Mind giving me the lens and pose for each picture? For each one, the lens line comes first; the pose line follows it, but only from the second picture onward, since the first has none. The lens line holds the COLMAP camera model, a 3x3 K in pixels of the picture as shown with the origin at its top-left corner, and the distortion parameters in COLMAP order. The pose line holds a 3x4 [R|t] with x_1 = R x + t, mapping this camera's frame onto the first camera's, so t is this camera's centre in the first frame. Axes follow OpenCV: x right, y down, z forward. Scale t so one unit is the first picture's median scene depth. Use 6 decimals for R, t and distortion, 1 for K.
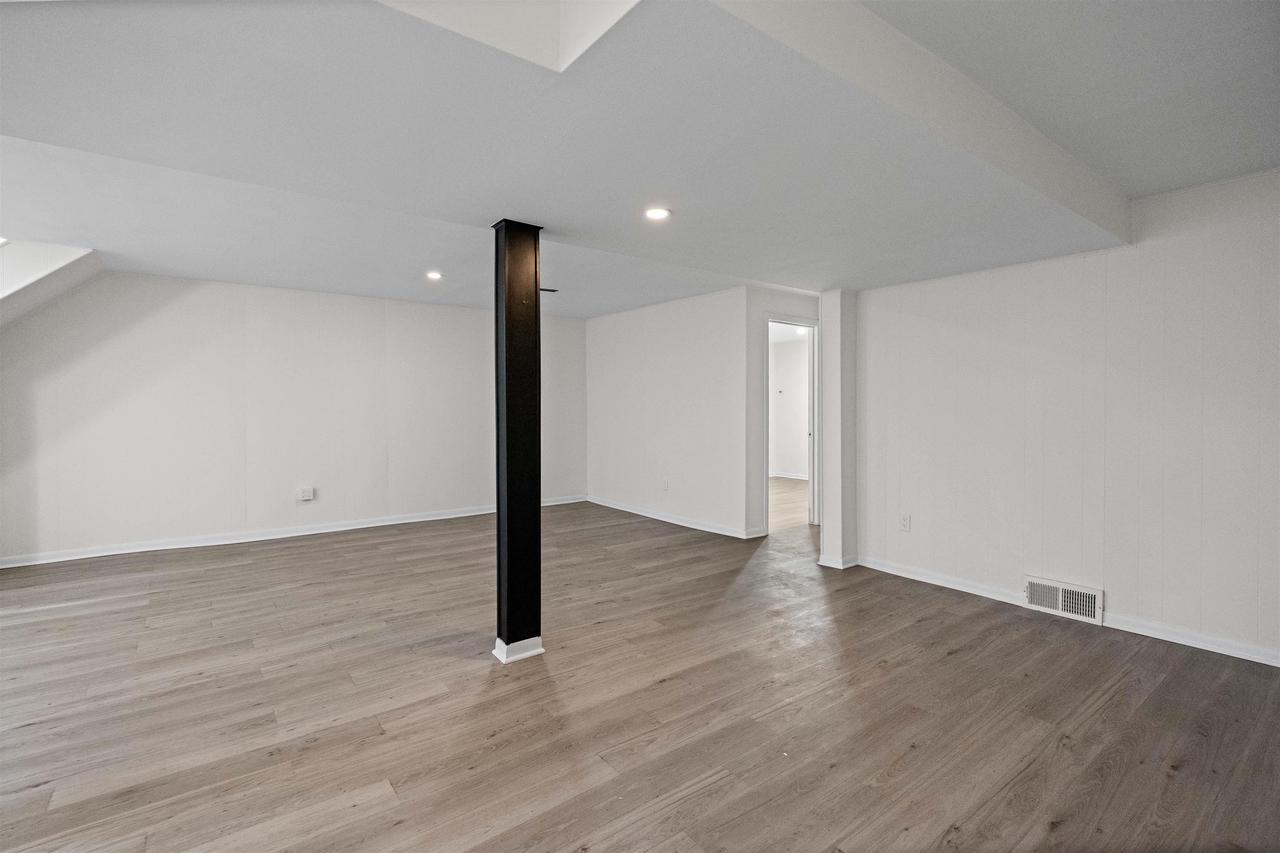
lens RADIAL K [[579.2, 0, 640.6], [0, 579.2, 417.8], [0, 0, 1]] dist [-0.008753, 0.002527]
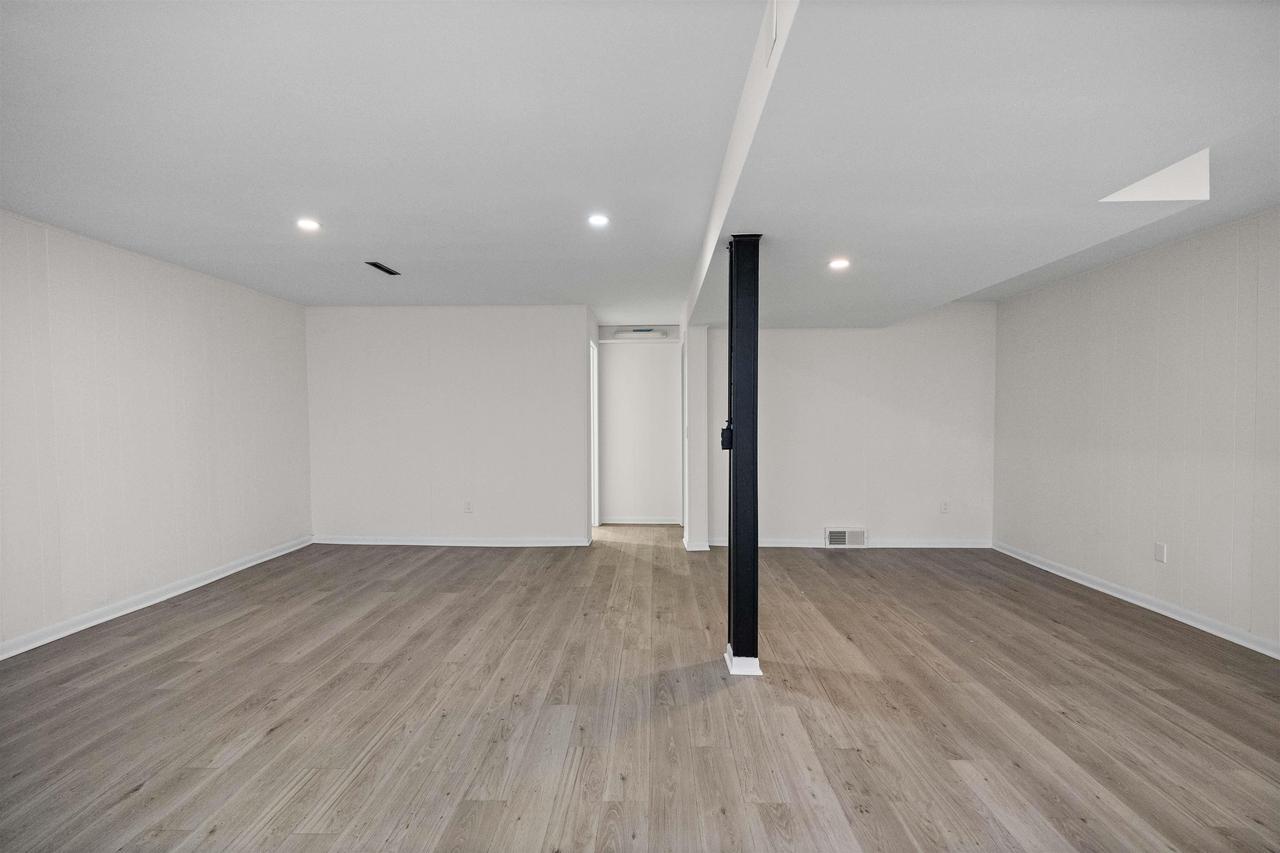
lens RADIAL K [[579.2, 0, 636.4], [0, 579.2, 426.1], [0, 0, 1]] dist [-0.008753, 0.002527]
pose [[0.637029, -0.010463, 0.770769, -1.228646], [0.014863, 0.999889, 0.001290, -0.017444], [-0.770697, 0.010634, 0.637114, 0.551040]]
